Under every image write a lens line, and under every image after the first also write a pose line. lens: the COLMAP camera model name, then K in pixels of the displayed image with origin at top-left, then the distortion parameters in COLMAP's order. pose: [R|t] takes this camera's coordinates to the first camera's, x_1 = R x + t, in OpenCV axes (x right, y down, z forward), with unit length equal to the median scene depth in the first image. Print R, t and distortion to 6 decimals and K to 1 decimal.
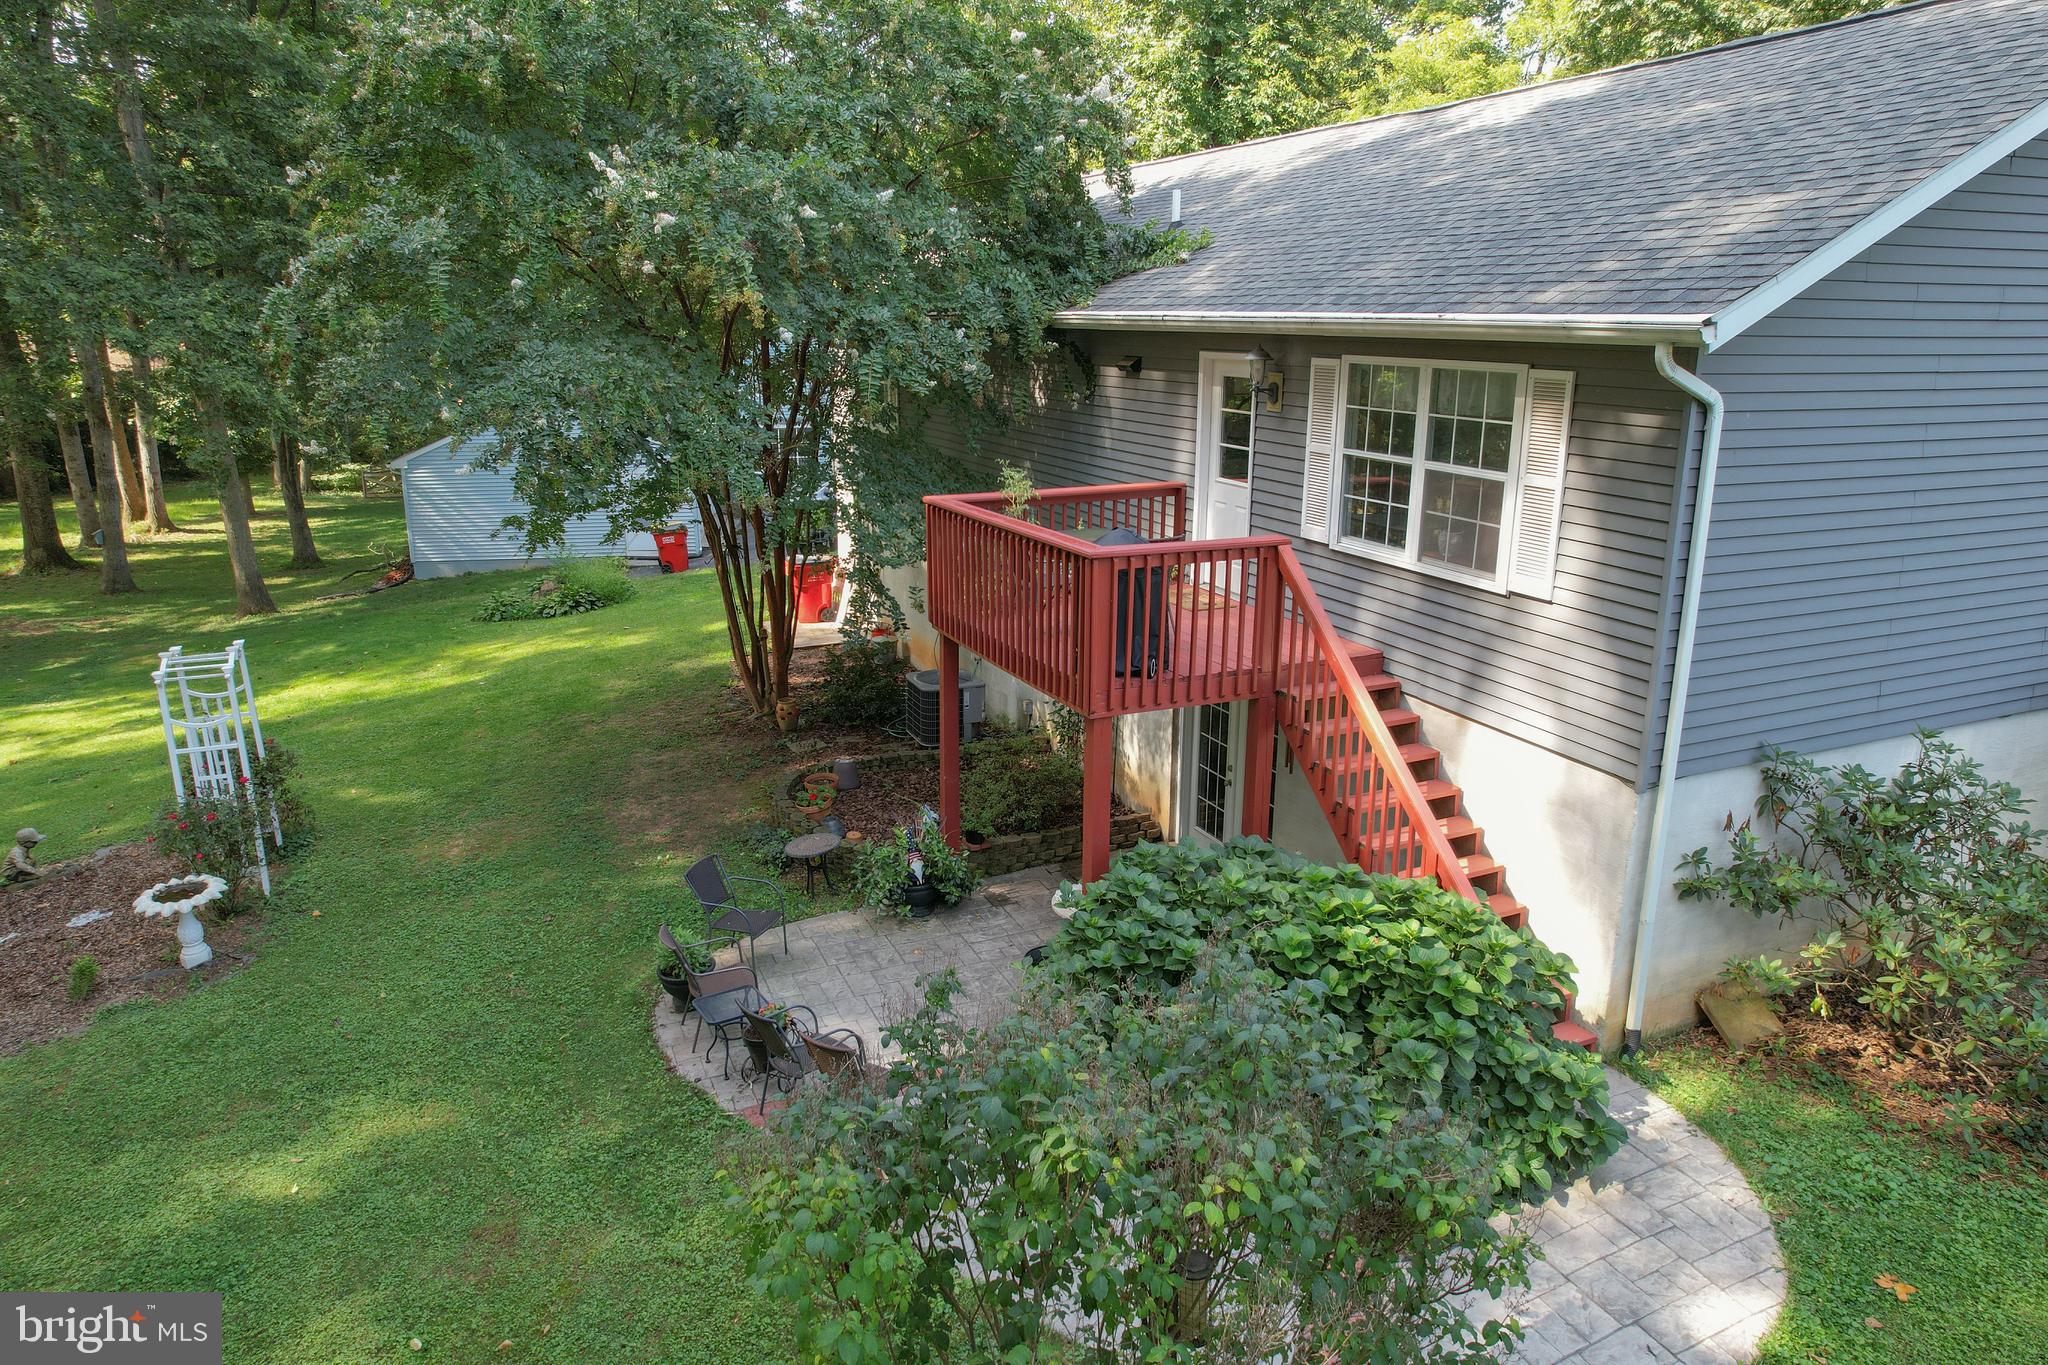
lens RADIAL K [[1305.5, 0, 1024.0], [0, 1305.5, 682.5], [0, 0, 1]] dist [-0.081932, 0.069429]
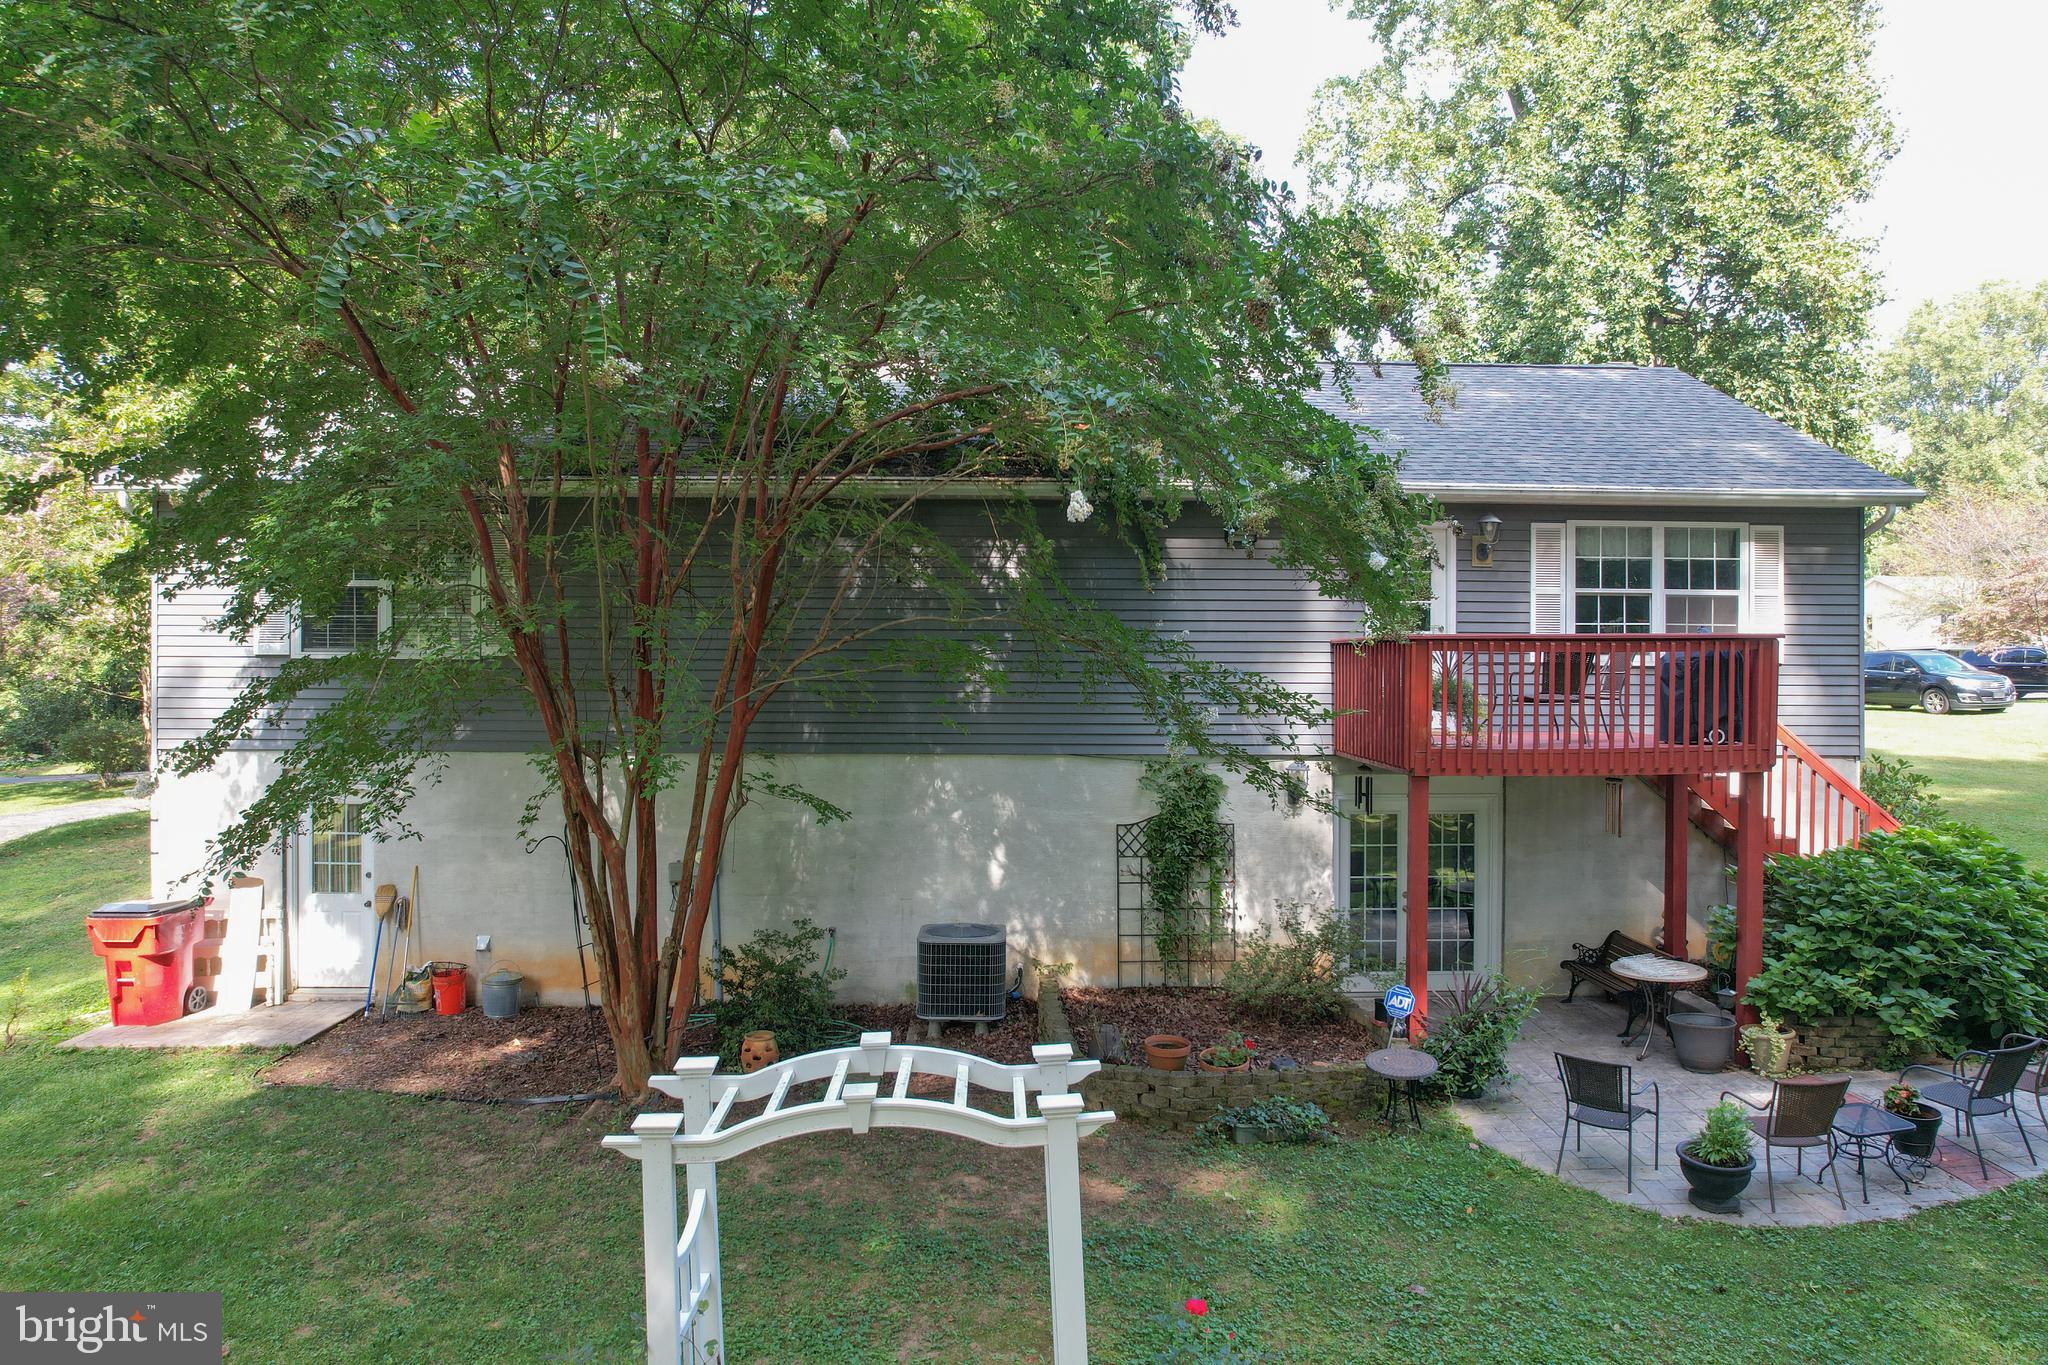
lens RADIAL K [[1305.5, 0, 1024.0], [0, 1305.5, 682.5], [0, 0, 1]] dist [-0.081932, 0.069429]
pose [[0.381912, -0.005682, 0.924181, -1.297518], [0.244893, 0.964858, -0.095269, -0.109291], [-0.891163, 0.262710, 0.369882, 1.134258]]
